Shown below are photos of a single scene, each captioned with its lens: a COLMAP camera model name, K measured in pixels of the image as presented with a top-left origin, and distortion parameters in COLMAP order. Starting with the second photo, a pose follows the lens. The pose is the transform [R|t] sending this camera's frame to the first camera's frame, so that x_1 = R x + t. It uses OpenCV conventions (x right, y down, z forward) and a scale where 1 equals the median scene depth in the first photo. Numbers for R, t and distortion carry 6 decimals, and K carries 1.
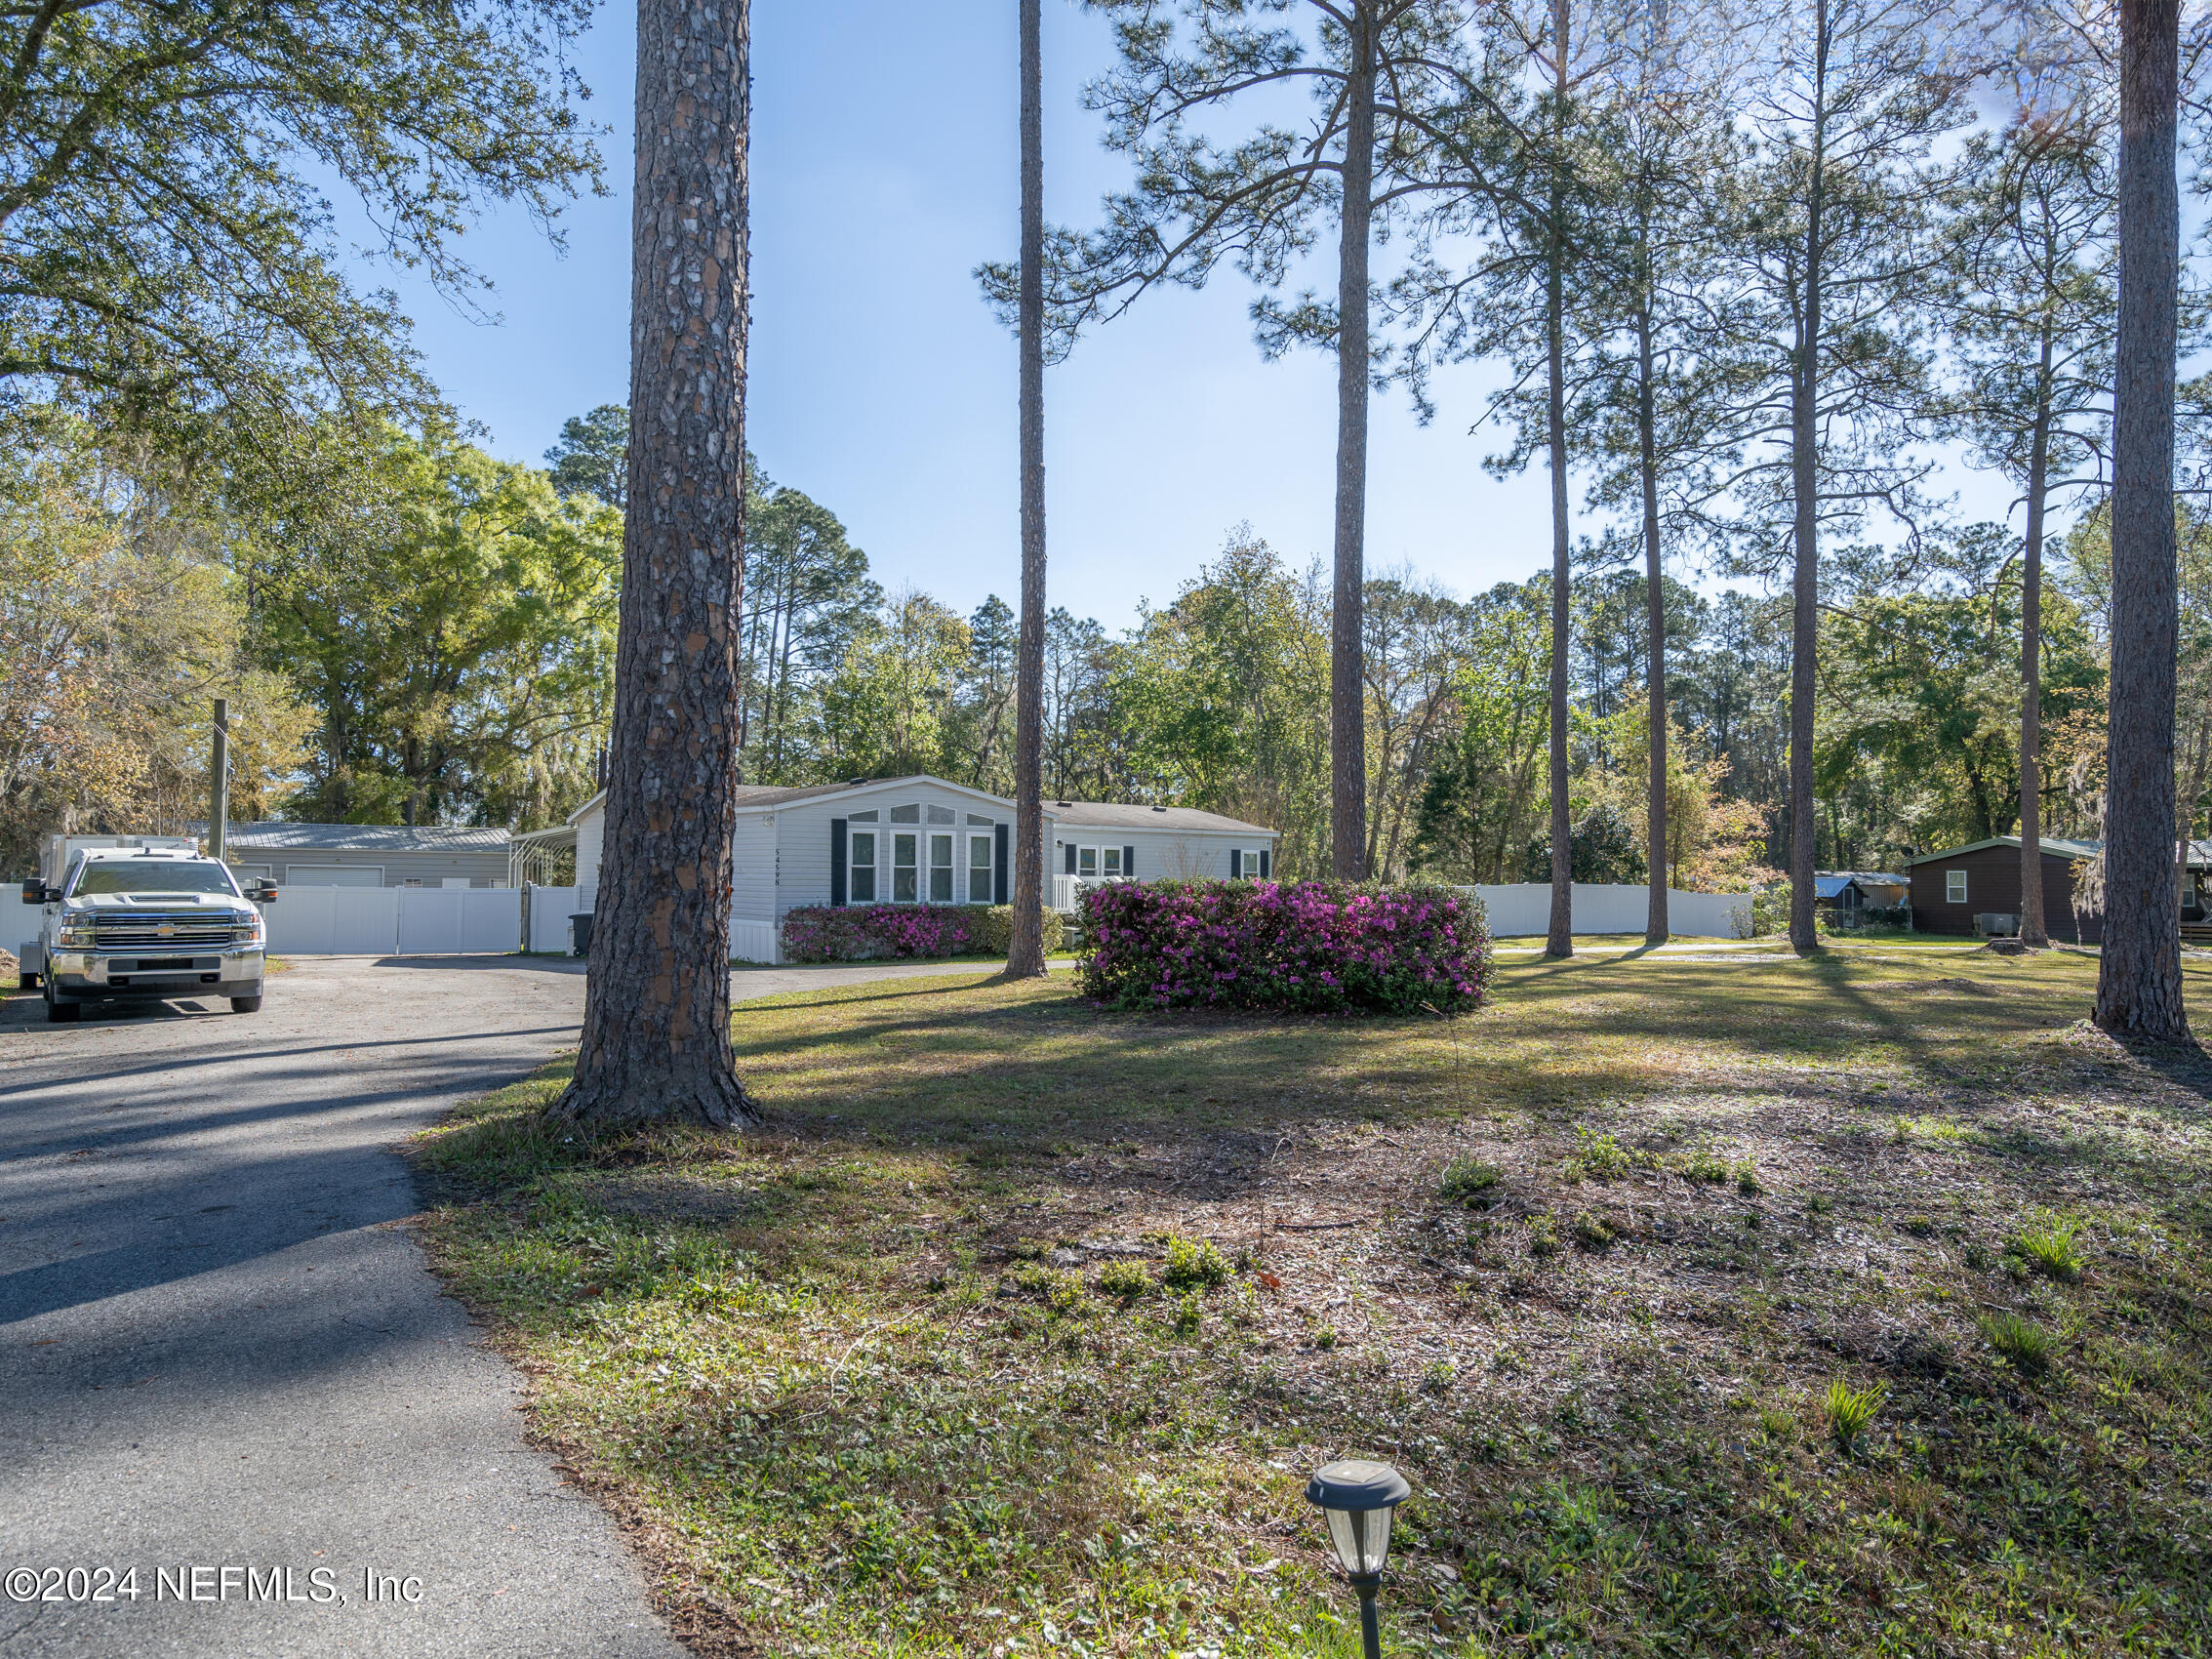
lens RADIAL K [[1369.0, 0, 1106.0], [0, 1369.0, 829.5], [0, 0, 1]] dist [-0.001372, -0.000246]
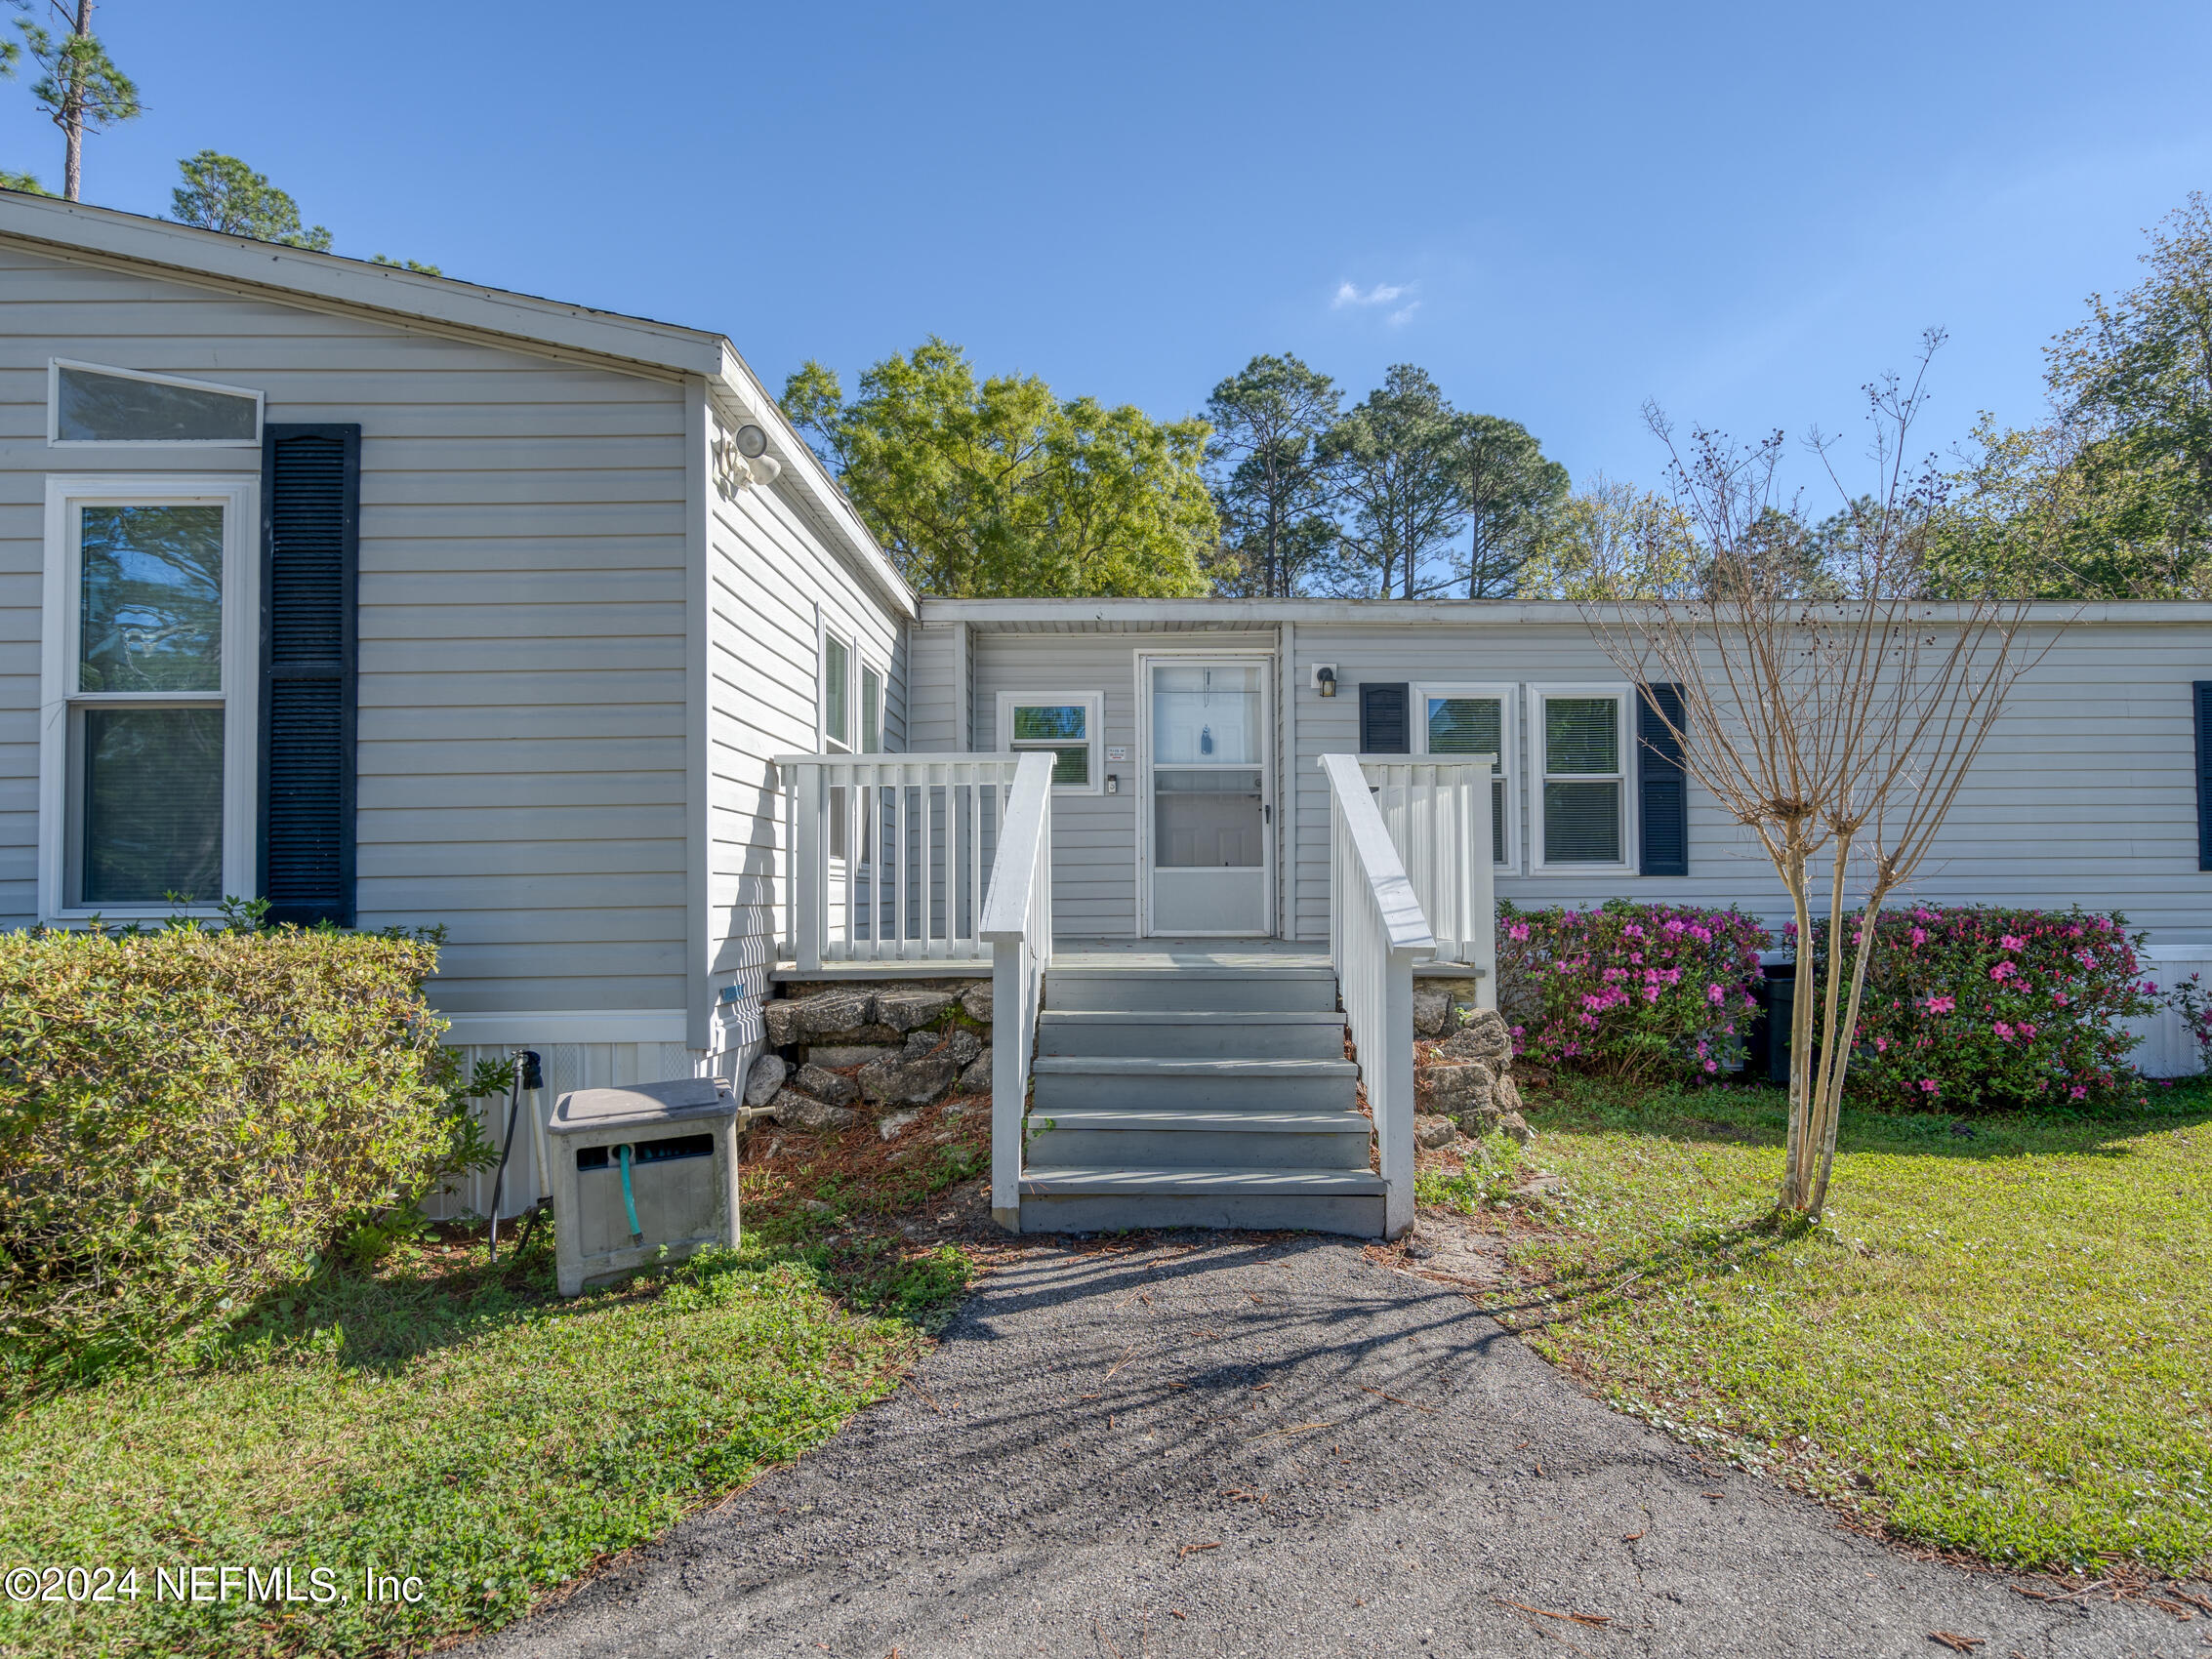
lens RADIAL K [[1117.7, 0, 1106.0], [0, 1117.7, 829.5], [0, 0, 1]] dist [-0.001372, -0.000362]
pose [[0.782403, -0.018374, -0.622501, 0.037237], [0.021138, 0.999772, -0.002942, 0.022201], [0.622413, -0.010857, 0.782613, 0.462170]]
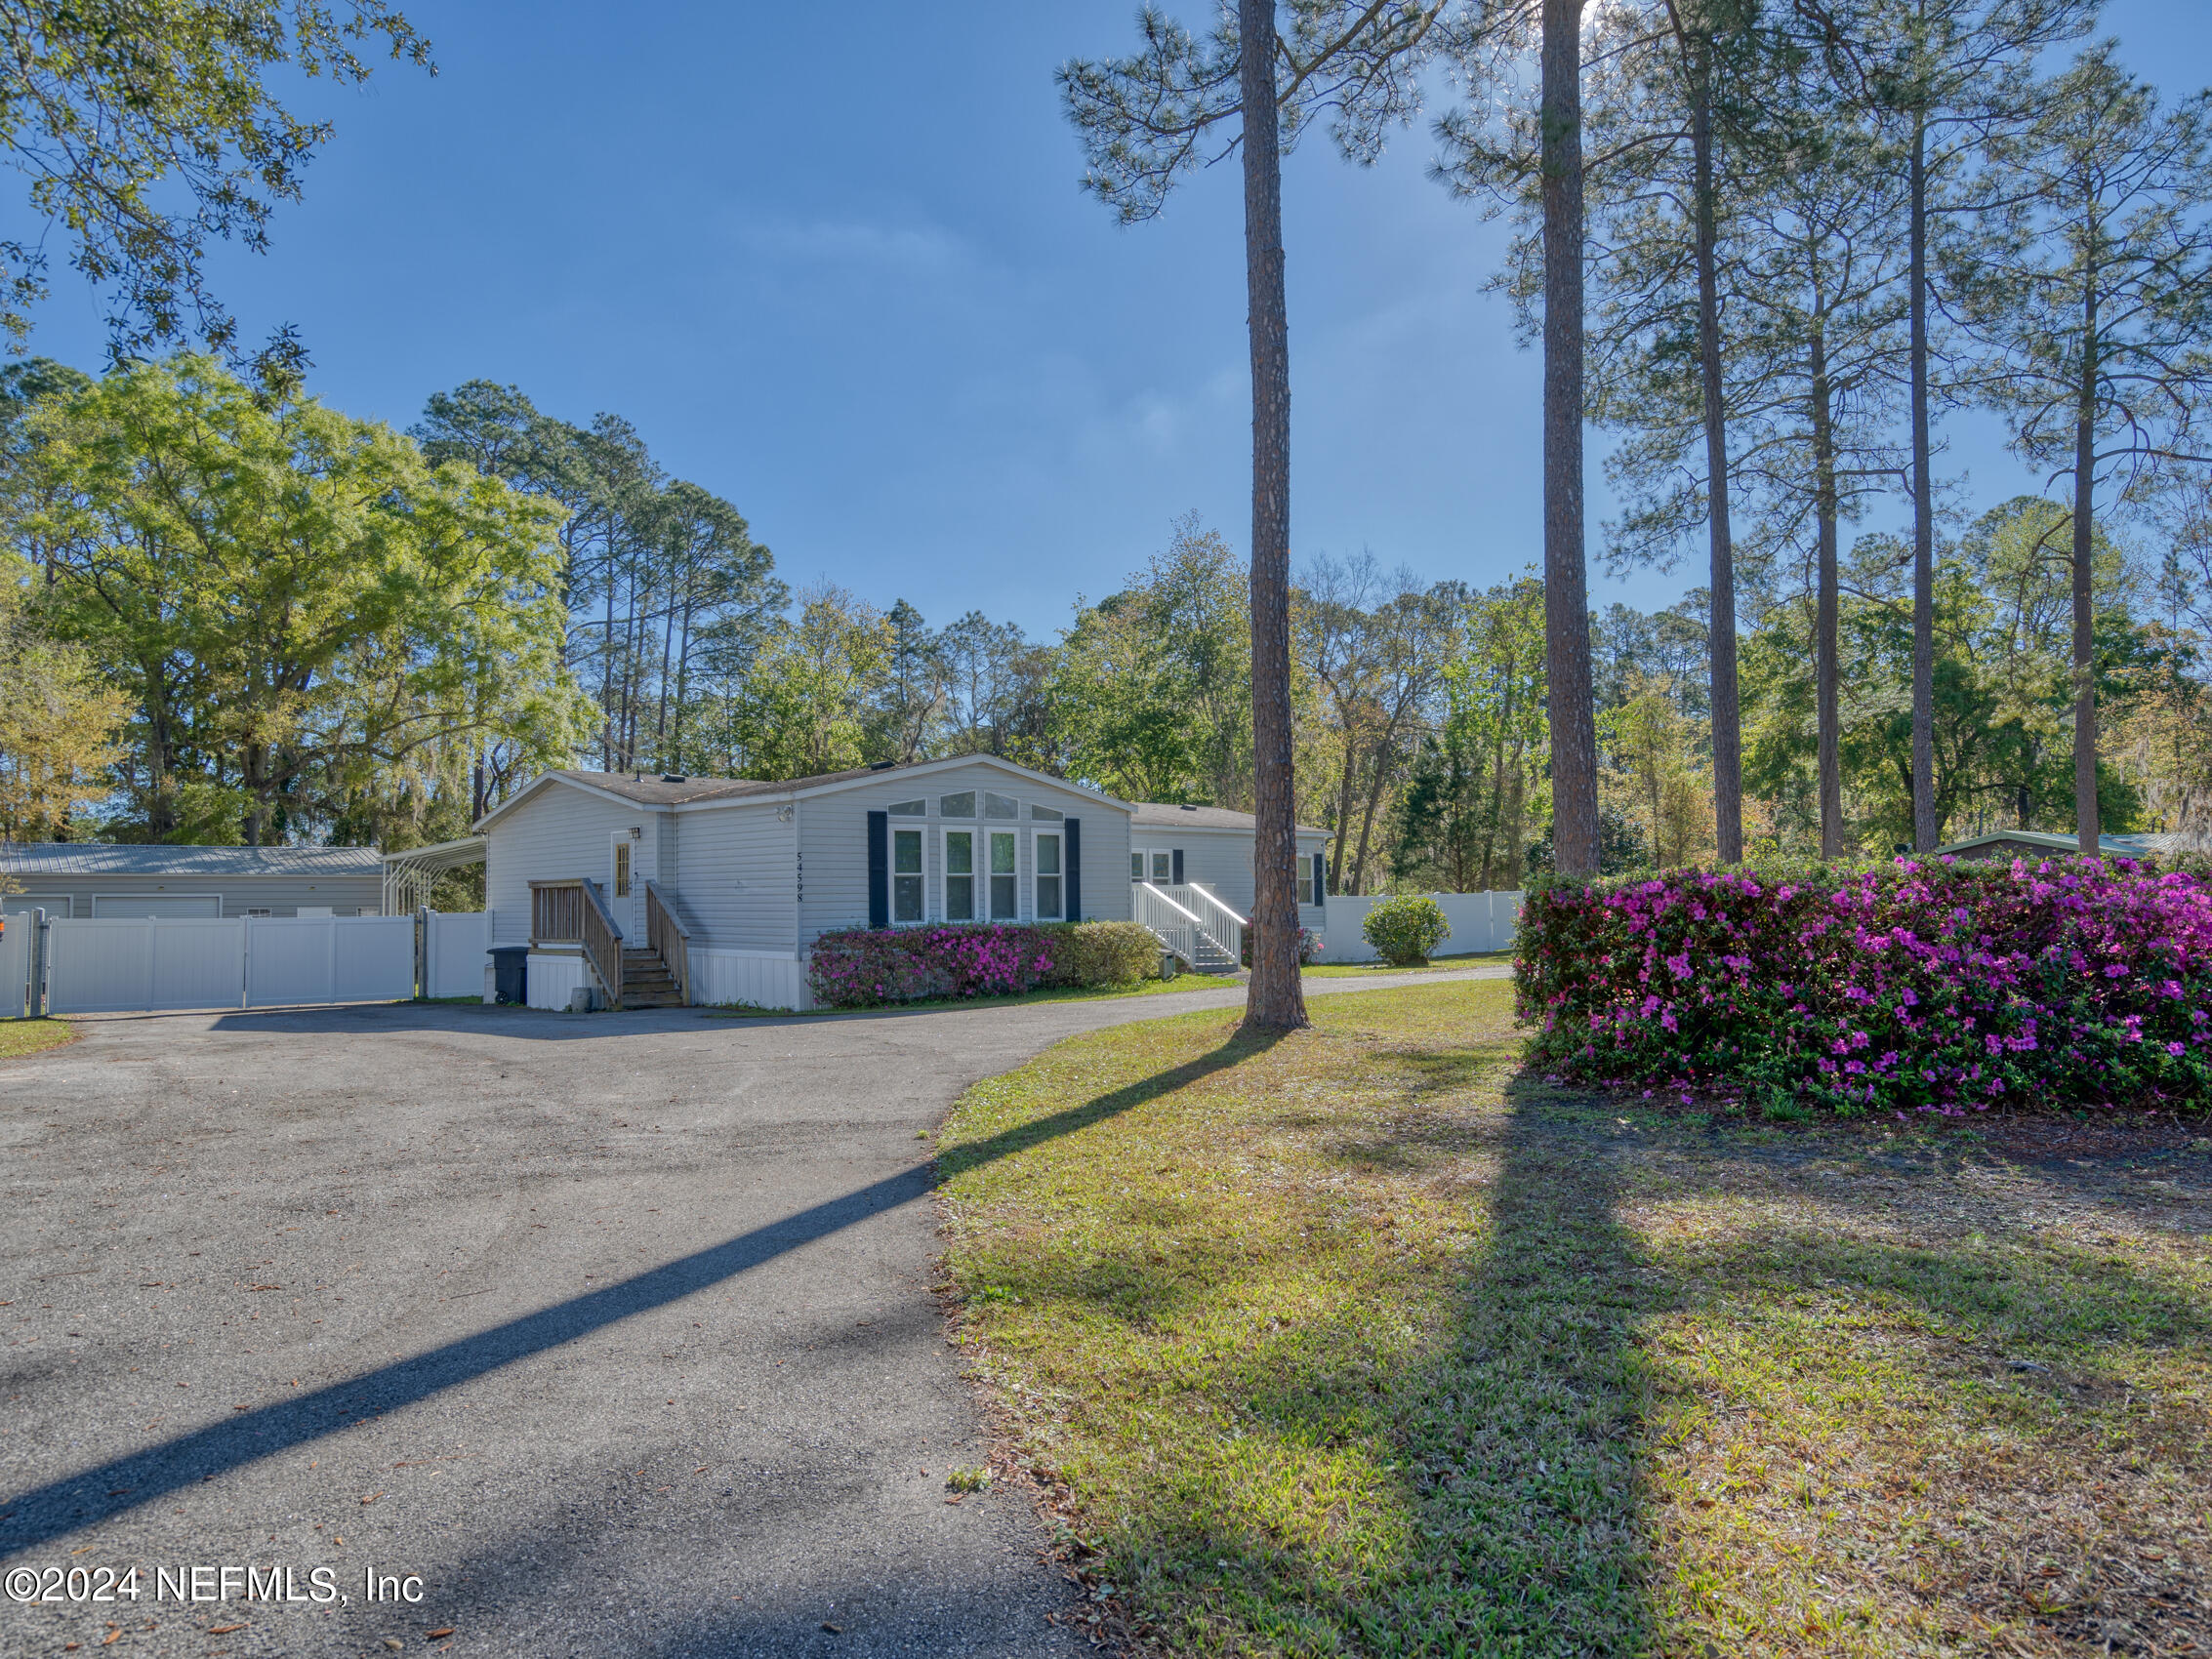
lens RADIAL K [[1323.7, 0, 1131.4], [0, 1323.7, 860.1], [0, 0, 1]] dist [-0.001548, -0.001401]
pose [[0.992966, -0.017426, 0.117106, -0.063494], [0.016383, 0.999817, 0.009868, 0.006244], [-0.117257, -0.007880, 0.993070, 0.119974]]
